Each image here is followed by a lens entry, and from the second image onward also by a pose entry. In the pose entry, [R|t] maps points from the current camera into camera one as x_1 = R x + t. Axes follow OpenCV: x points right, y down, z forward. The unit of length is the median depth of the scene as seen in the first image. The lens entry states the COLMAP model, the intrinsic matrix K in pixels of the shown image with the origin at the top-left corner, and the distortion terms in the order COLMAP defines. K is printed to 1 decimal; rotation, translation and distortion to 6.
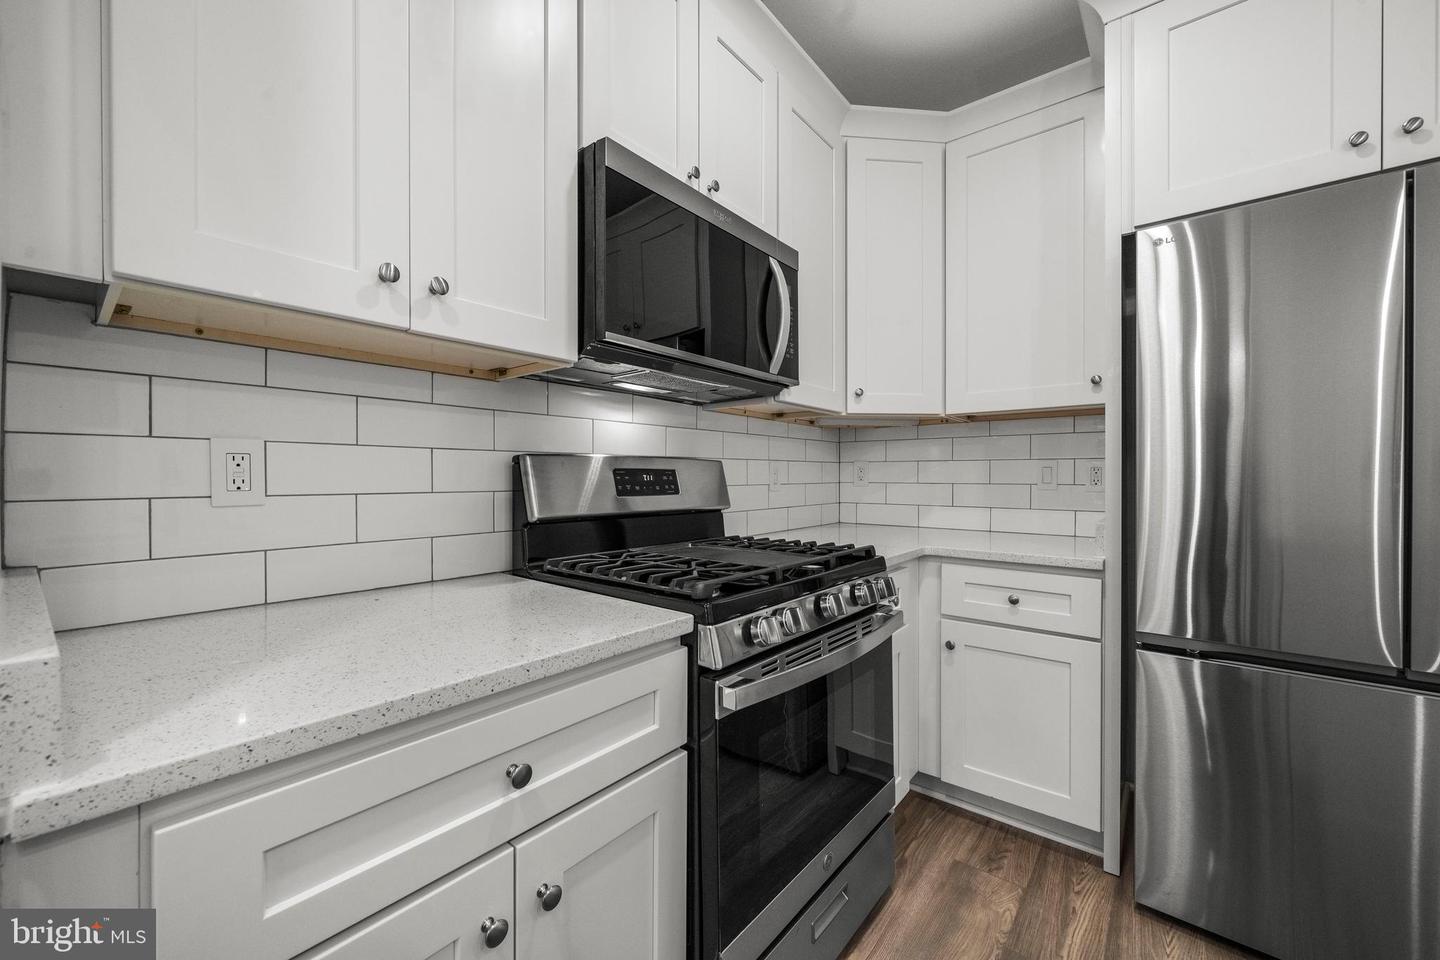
lens RADIAL K [[558.0, 0, 714.5], [0, 558.0, 481.2], [0, 0, 1]] dist [-0.004741, 0.000637]
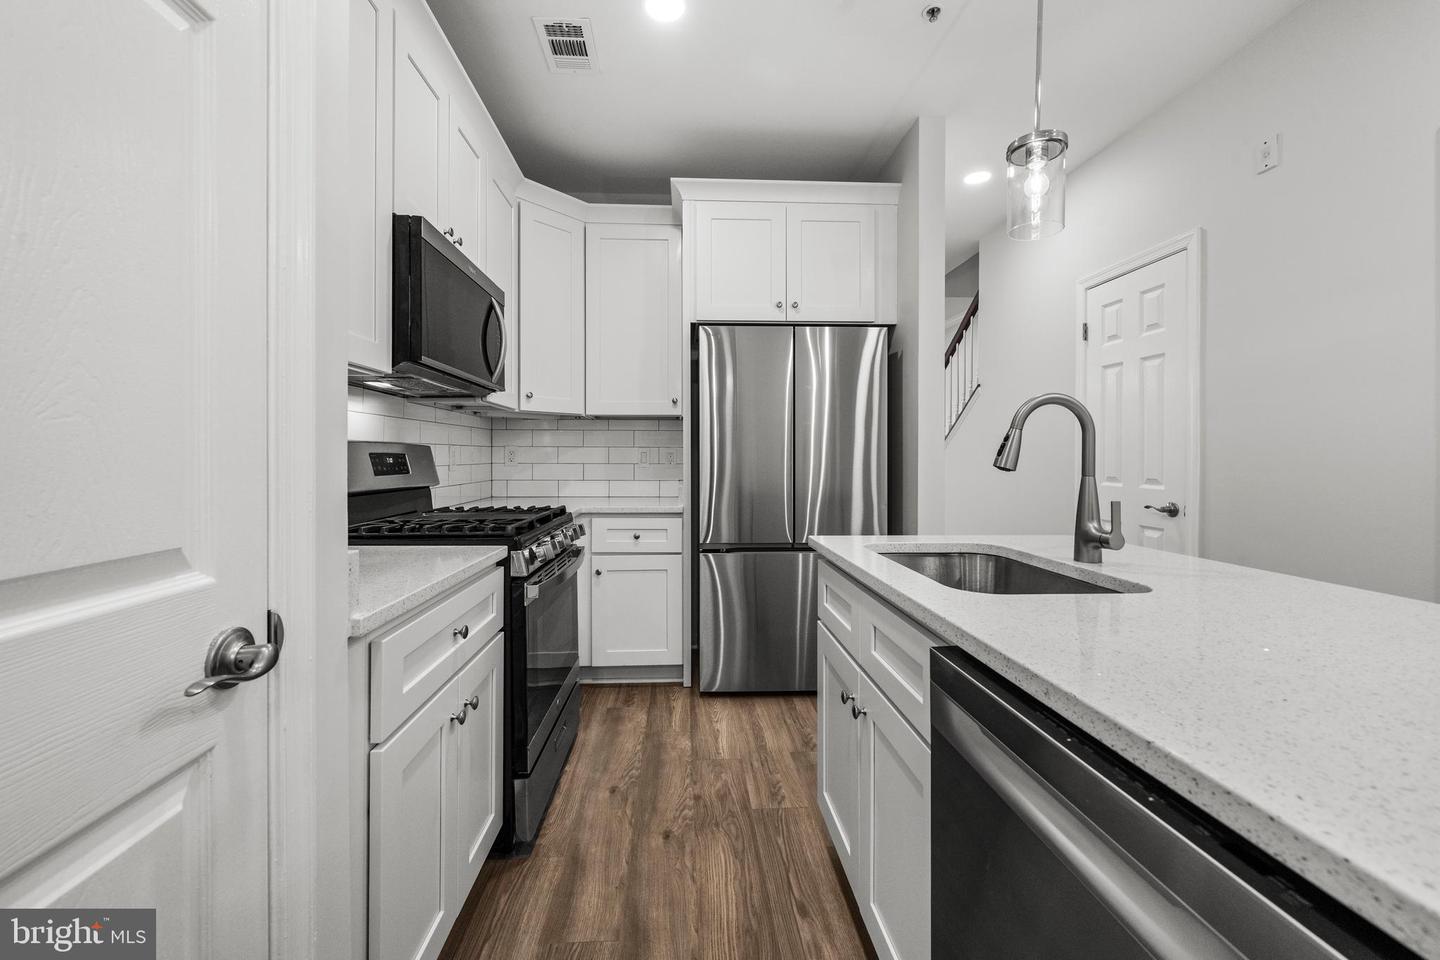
lens RADIAL K [[558.0, 0, 712.5], [0, 558.0, 459.6], [0, 0, 1]] dist [-0.004741, 0.000637]
pose [[0.740503, -0.002696, 0.672048, -0.399093], [0.004561, 0.999989, -0.001015, -0.003792], [-0.672038, 0.003817, 0.740507, -0.348927]]
